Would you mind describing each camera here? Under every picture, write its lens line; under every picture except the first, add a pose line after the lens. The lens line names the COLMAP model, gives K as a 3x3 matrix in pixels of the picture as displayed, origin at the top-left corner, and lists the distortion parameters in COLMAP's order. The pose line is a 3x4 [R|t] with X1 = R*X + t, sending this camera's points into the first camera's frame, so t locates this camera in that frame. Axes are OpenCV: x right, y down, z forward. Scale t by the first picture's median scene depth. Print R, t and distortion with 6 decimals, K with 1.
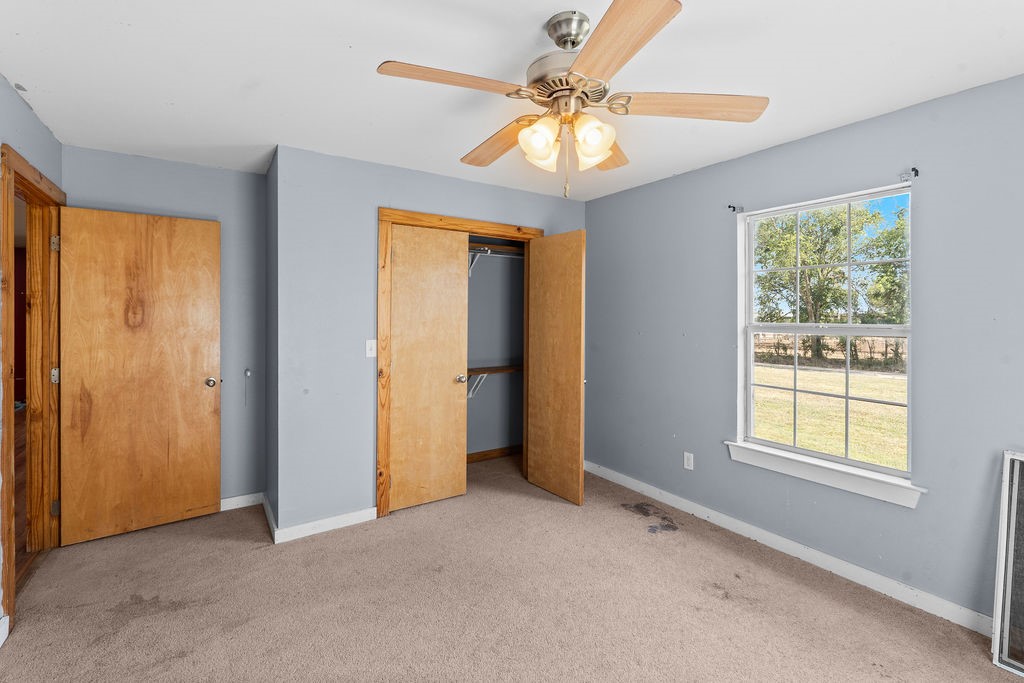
lens RADIAL K [[462.1, 0, 497.3], [0, 462.1, 318.0], [0, 0, 1]] dist [-0.004247, 0.000488]
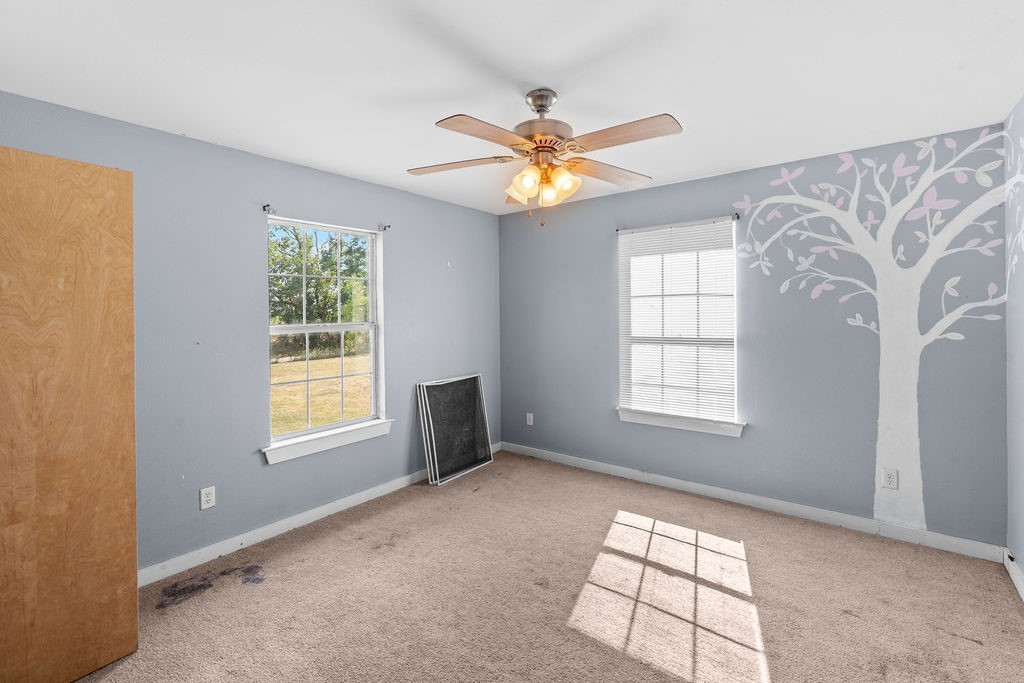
lens RADIAL K [[462.1, 0, 514.4], [0, 462.1, 314.0], [0, 0, 1]] dist [-0.004247, 0.000488]
pose [[-0.350898, 0.000850, 0.936413, -0.590009], [0.015390, 0.999870, 0.004860, -0.010986], [-0.936287, 0.016116, -0.350865, 0.846099]]
